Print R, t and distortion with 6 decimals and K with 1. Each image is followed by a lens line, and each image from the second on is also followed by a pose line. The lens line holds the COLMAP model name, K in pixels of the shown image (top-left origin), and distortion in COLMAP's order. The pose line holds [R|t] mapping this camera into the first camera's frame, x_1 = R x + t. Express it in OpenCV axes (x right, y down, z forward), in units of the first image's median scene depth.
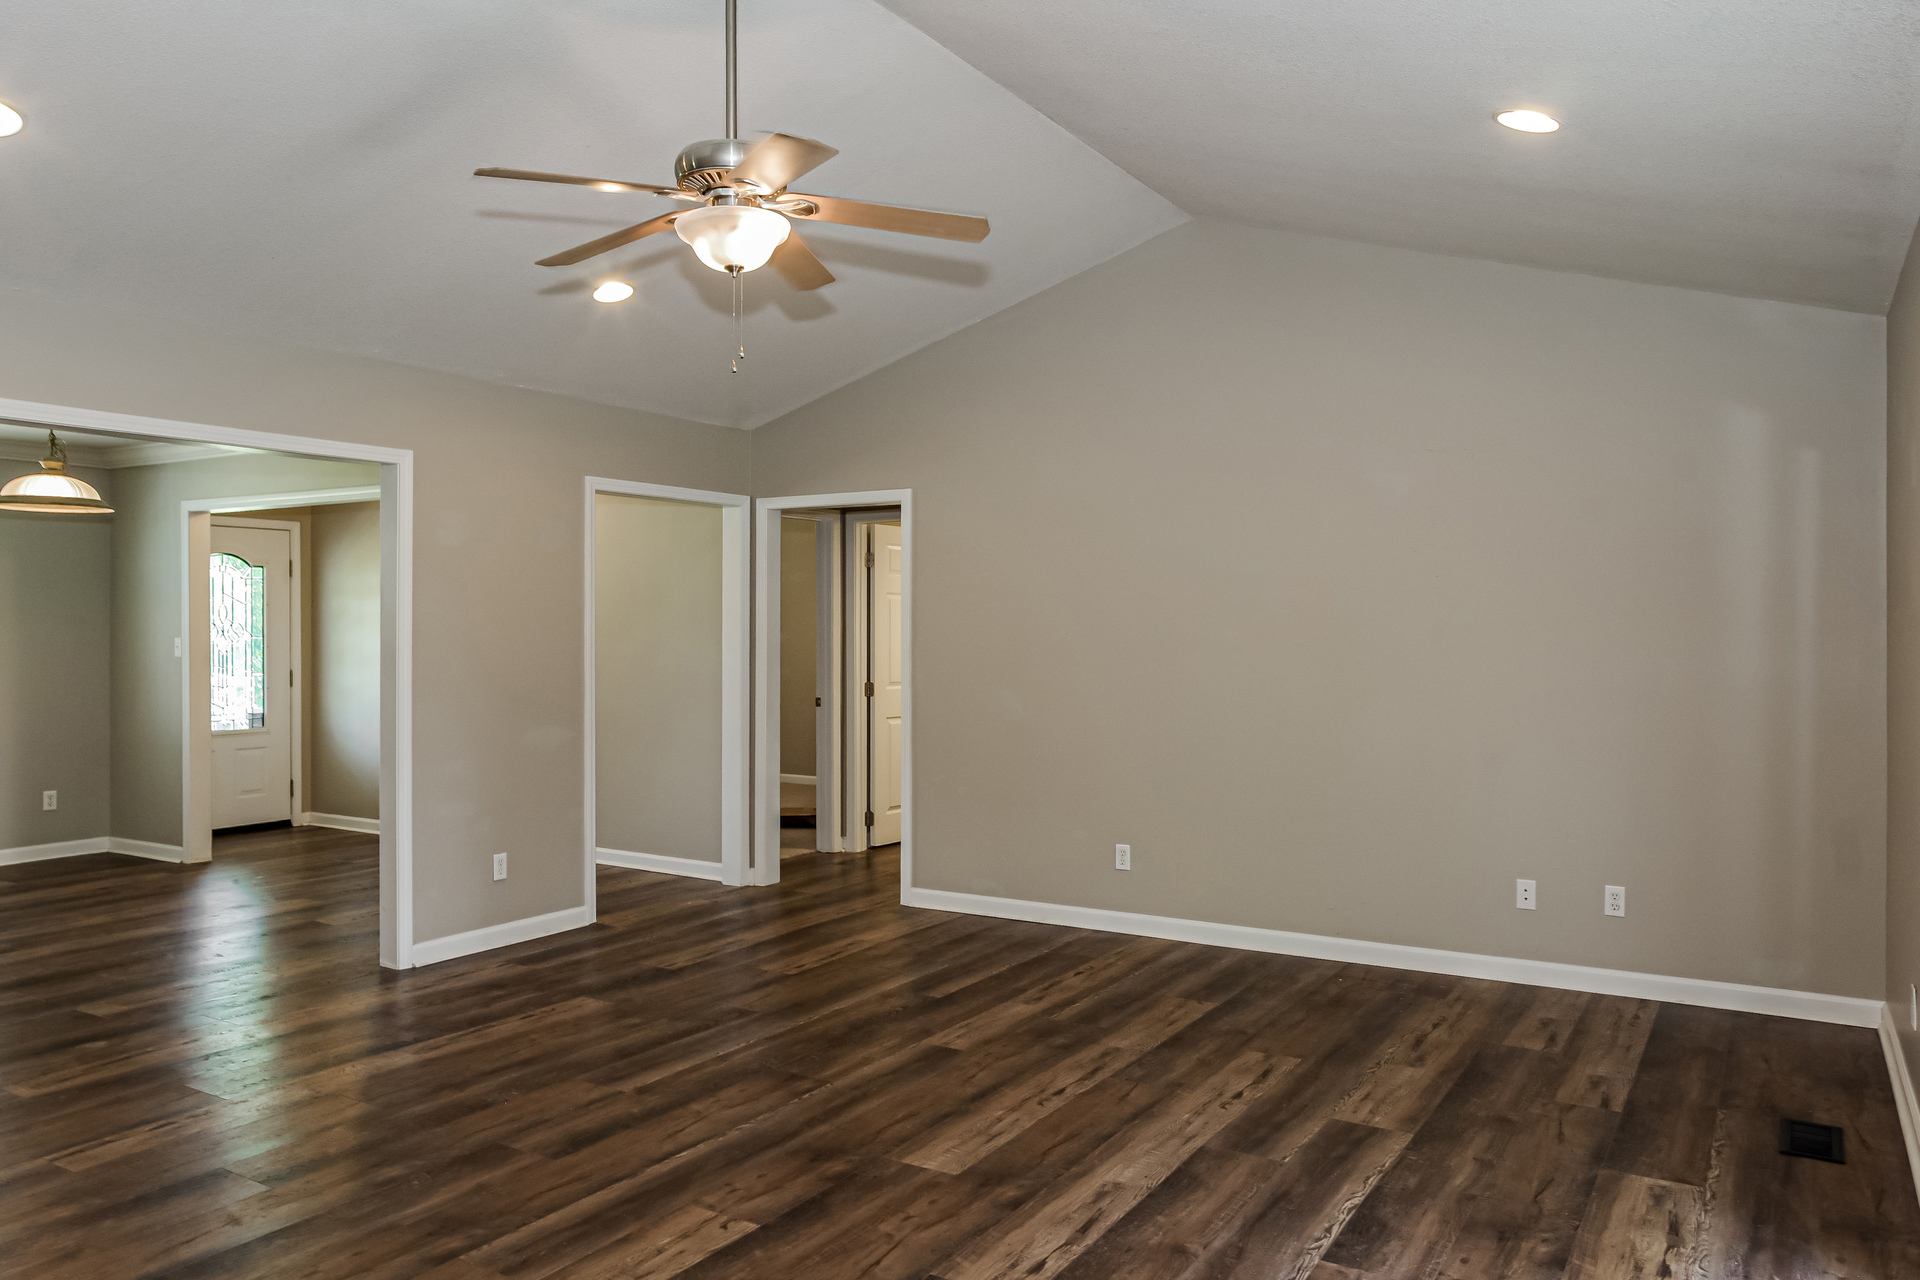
lens RADIAL K [[1406.6, 0, 955.6], [0, 1406.6, 635.0], [0, 0, 1]] dist [-0.008857, 0.009619]
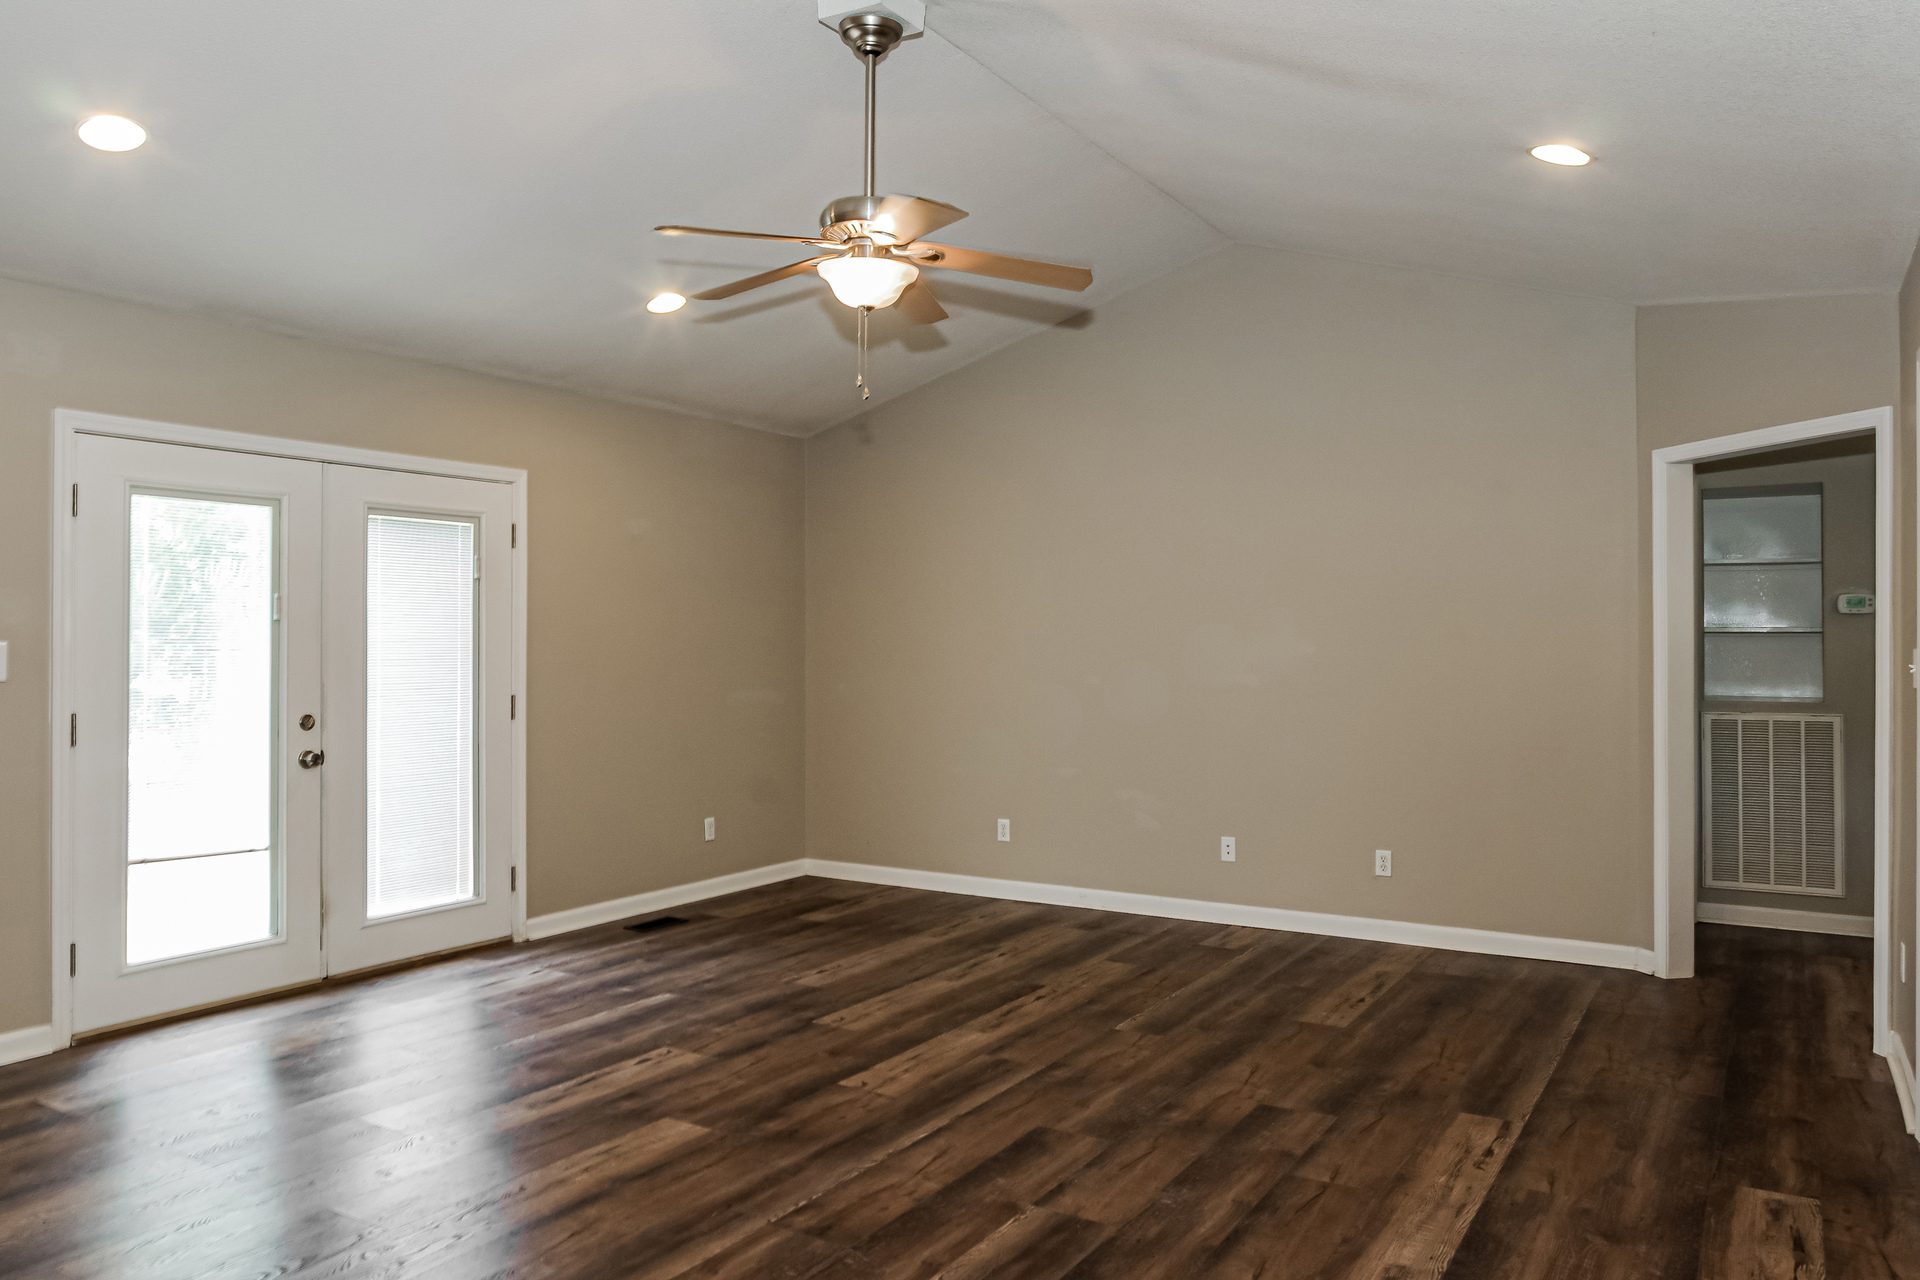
lens RADIAL K [[1406.6, 0, 958.0], [0, 1406.6, 644.2], [0, 0, 1]] dist [-0.008857, 0.009619]
pose [[-0.999968, 0.002326, -0.007622, -0.208567], [0.002255, 0.999954, 0.009287, 0.001958], [0.007643, 0.009270, -0.999928, 1.978373]]
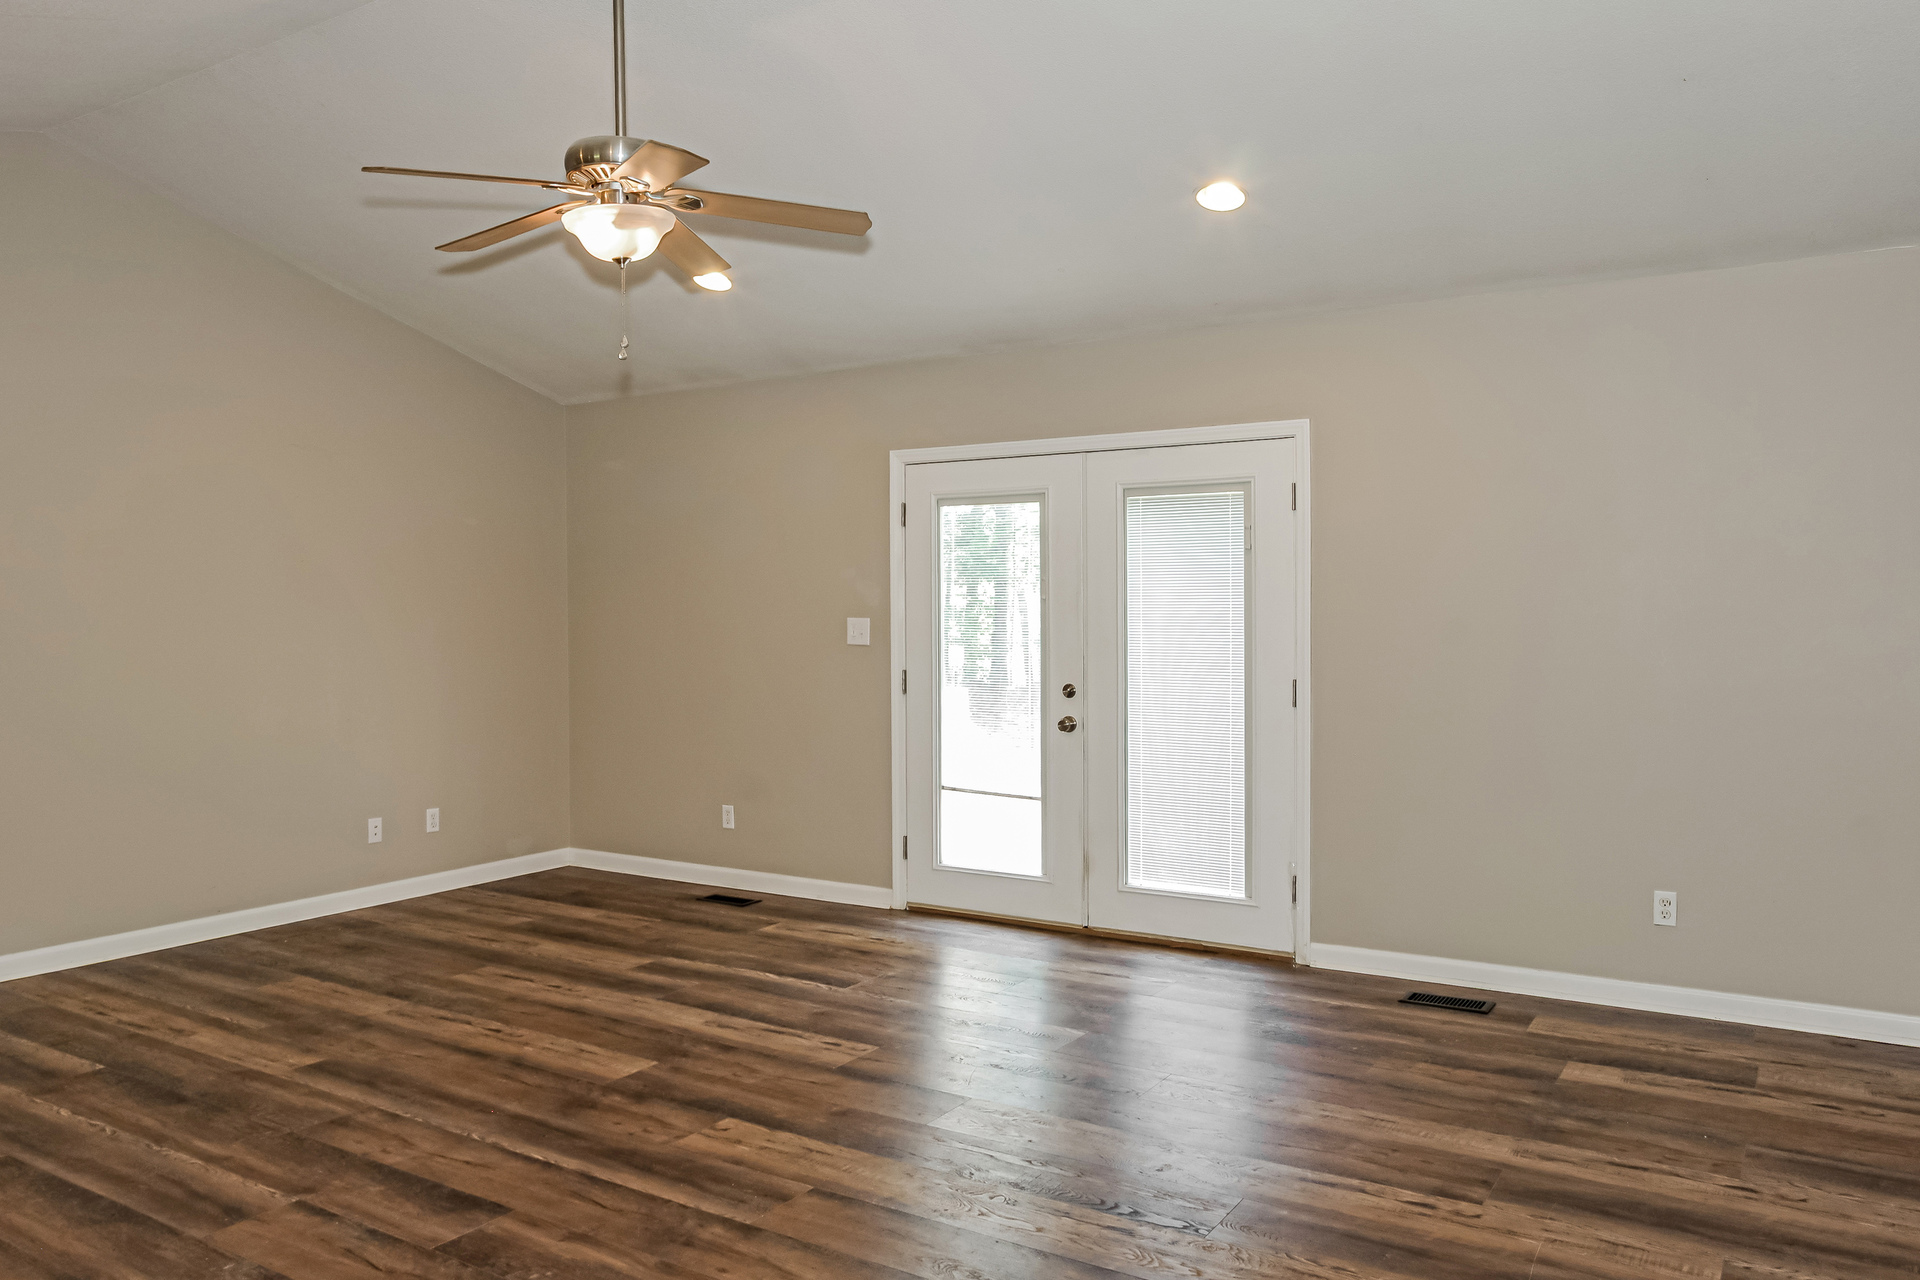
lens RADIAL K [[1406.6, 0, 953.7], [0, 1406.6, 625.9], [0, 0, 1]] dist [-0.008857, 0.009619]
pose [[0.008429, -0.013021, 0.999880, -1.122345], [0.010977, 0.999856, 0.012928, -0.002758], [-0.999904, 0.010866, 0.008571, 0.690561]]
